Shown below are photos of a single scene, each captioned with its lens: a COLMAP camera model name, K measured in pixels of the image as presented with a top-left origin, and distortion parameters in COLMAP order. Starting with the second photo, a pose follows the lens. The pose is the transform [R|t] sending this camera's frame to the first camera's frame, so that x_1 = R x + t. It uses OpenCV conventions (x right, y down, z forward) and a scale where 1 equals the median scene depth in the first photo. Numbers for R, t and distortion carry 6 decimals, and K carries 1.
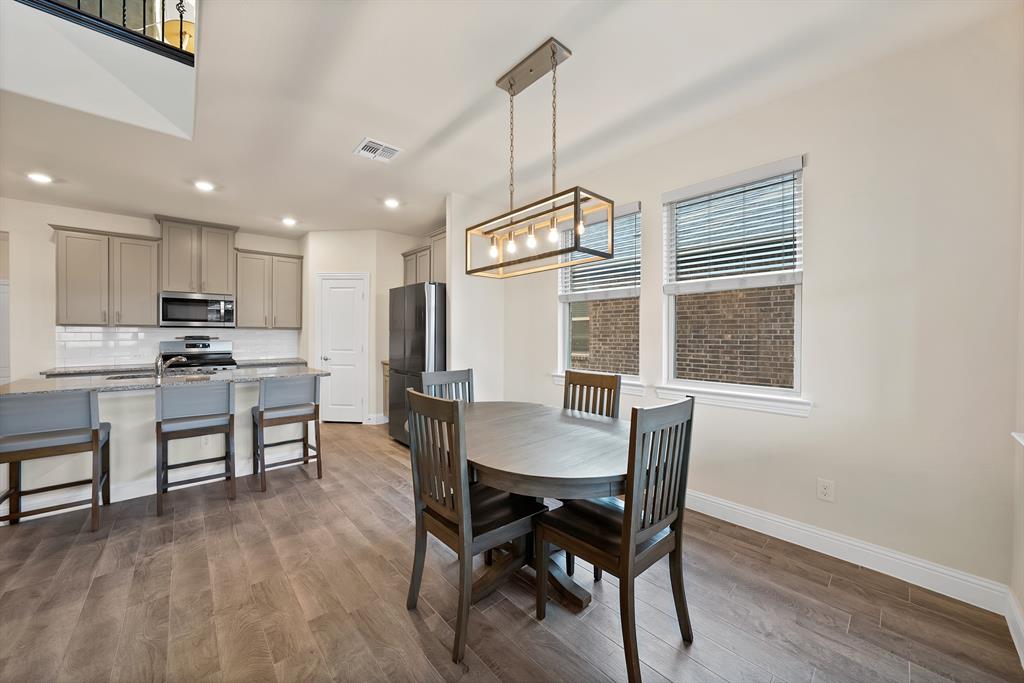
lens RADIAL K [[364.2, 0, 496.0], [0, 364.2, 336.3], [0, 0, 1]] dist [-0.009688, 0.000163]
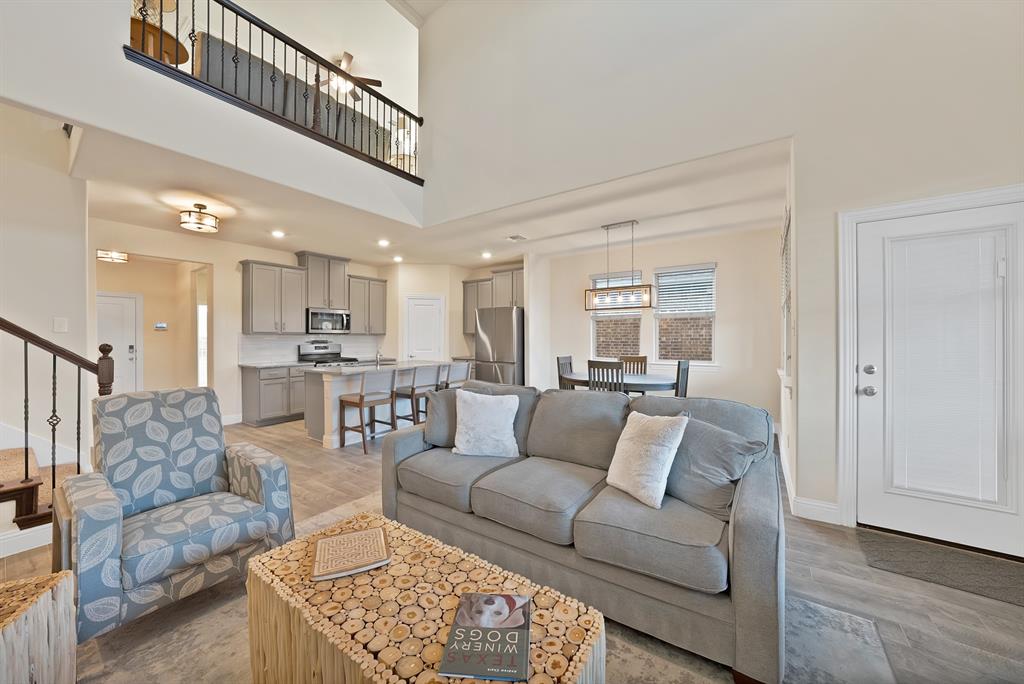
lens RADIAL K [[364.2, 0, 496.0], [0, 364.2, 336.8], [0, 0, 1]] dist [-0.009688, 0.000163]
pose [[0.974156, -0.003509, 0.225848, -0.513666], [0.004396, 0.999984, -0.003425, -0.005967], [-0.225832, 0.004329, 0.974157, -0.465283]]
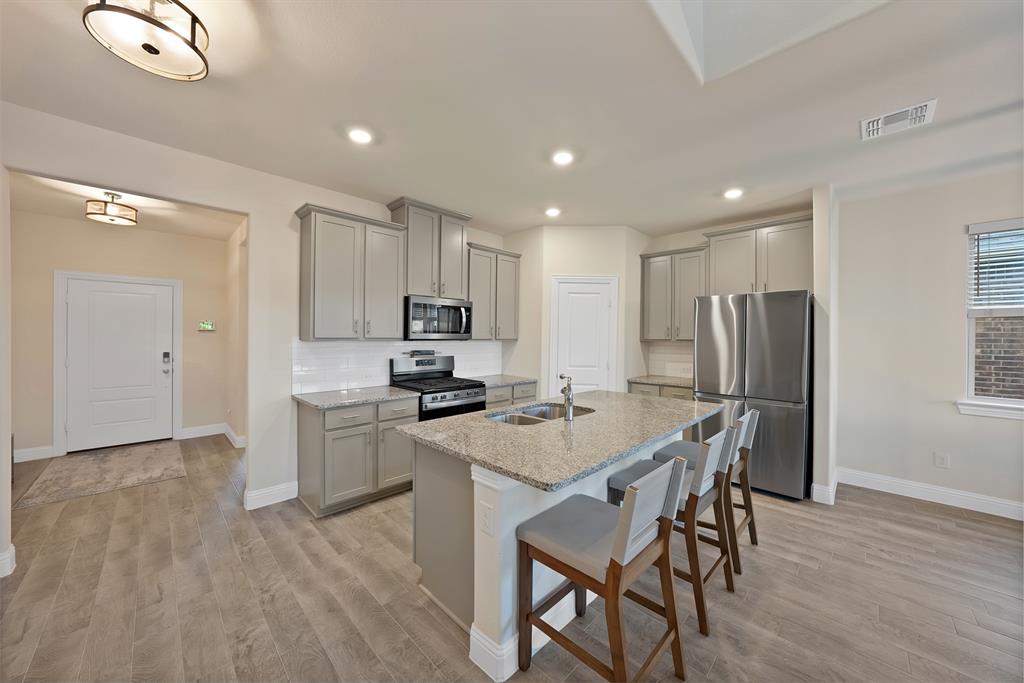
lens RADIAL K [[363.1, 0, 510.3], [0, 363.1, 337.2], [0, 0, 1]] dist [-0.001741, -0.000017]
pose [[0.996745, 0.005540, 0.080426, -0.721949], [-0.005436, 0.999984, -0.001506, -0.031073], [-0.080433, 0.001064, 0.996759, 0.183647]]
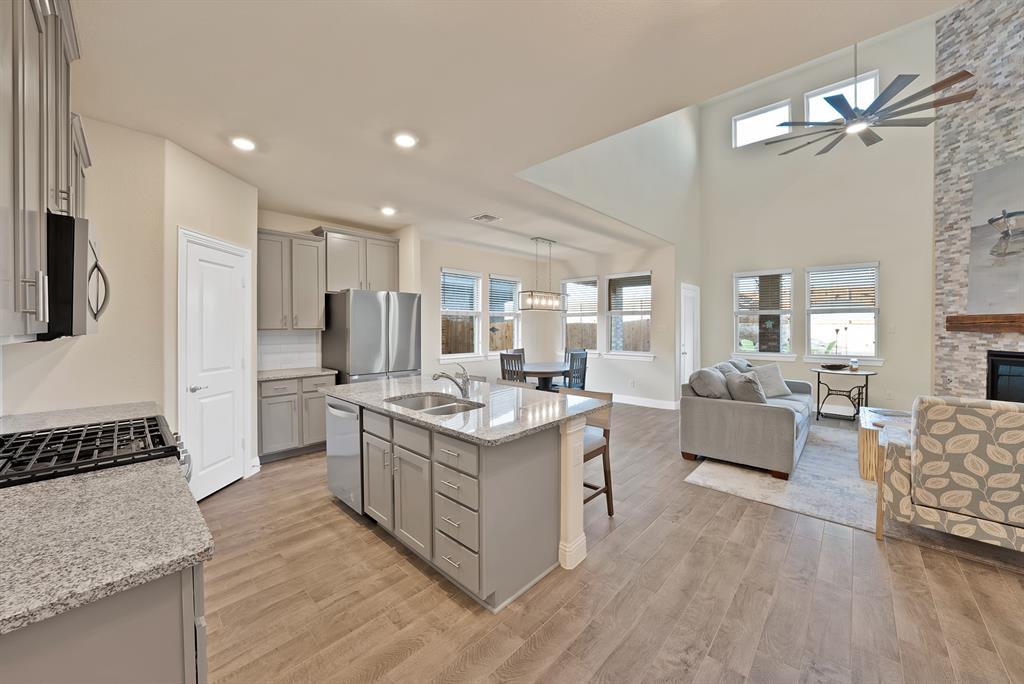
lens RADIAL K [[374.9, 0, 508.7], [0, 374.9, 325.8], [0, 0, 1]] dist [-0.001044, -0.000056]
pose [[-0.102289, -0.005238, 0.994741, -1.180373], [0.008098, 0.999949, 0.006098, -0.035493], [-0.994722, 0.008679, -0.102242, 0.645891]]
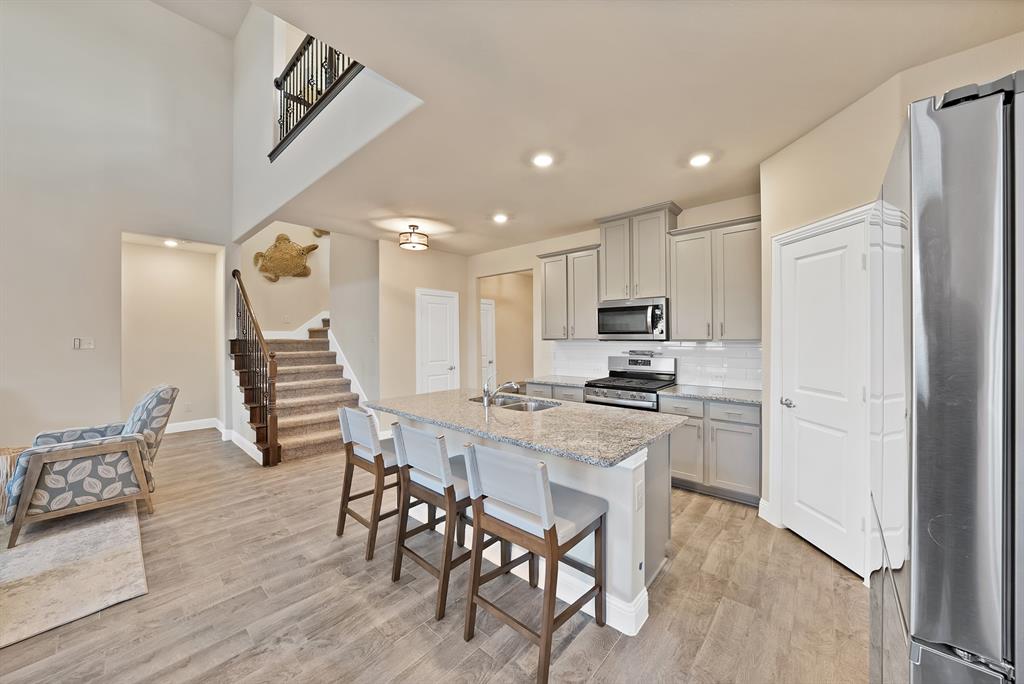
lens RADIAL K [[366.9, 0, 514.9], [0, 366.9, 338.9], [0, 0, 1]] dist [-0.009929, 0.000017]
pose [[0.149573, 0.001590, -0.988749, -0.034935], [0.001869, 0.999996, 0.001890, -0.031070], [0.988749, -0.002130, 0.149569, 0.609249]]
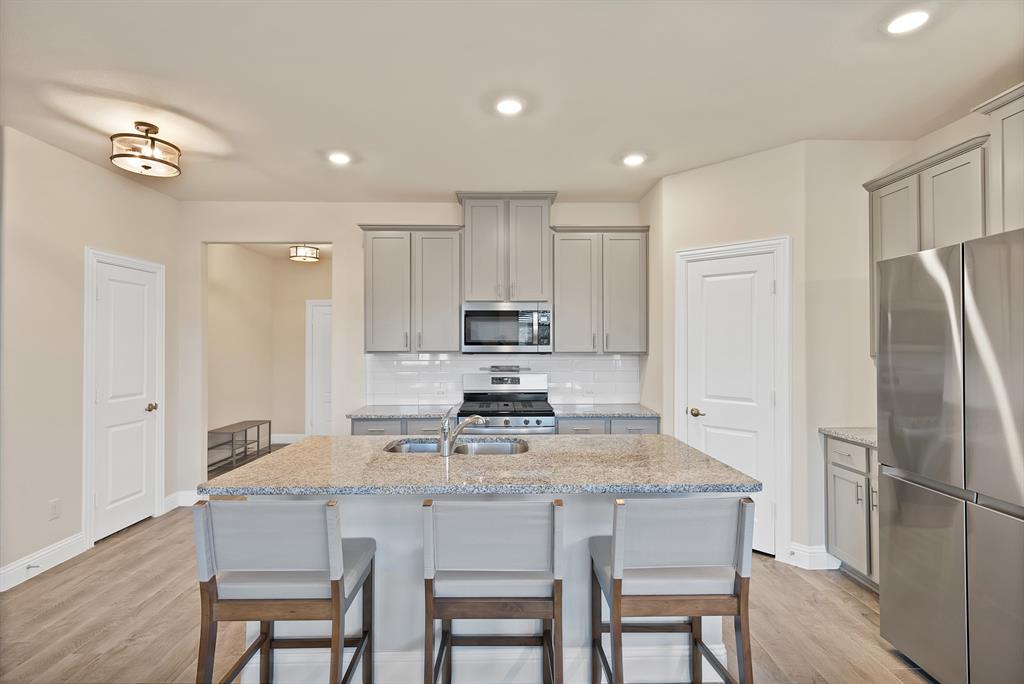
lens RADIAL K [[497.2, 0, 512.0], [0, 497.2, 342.0], [0, 0, 1]] dist [0.000691, 0.000018]
pose [[0.770849, -0.009600, -0.636945, -0.236644], [0.000951, 0.999903, -0.013920, -0.033119], [0.637017, 0.010125, 0.770783, 0.308338]]
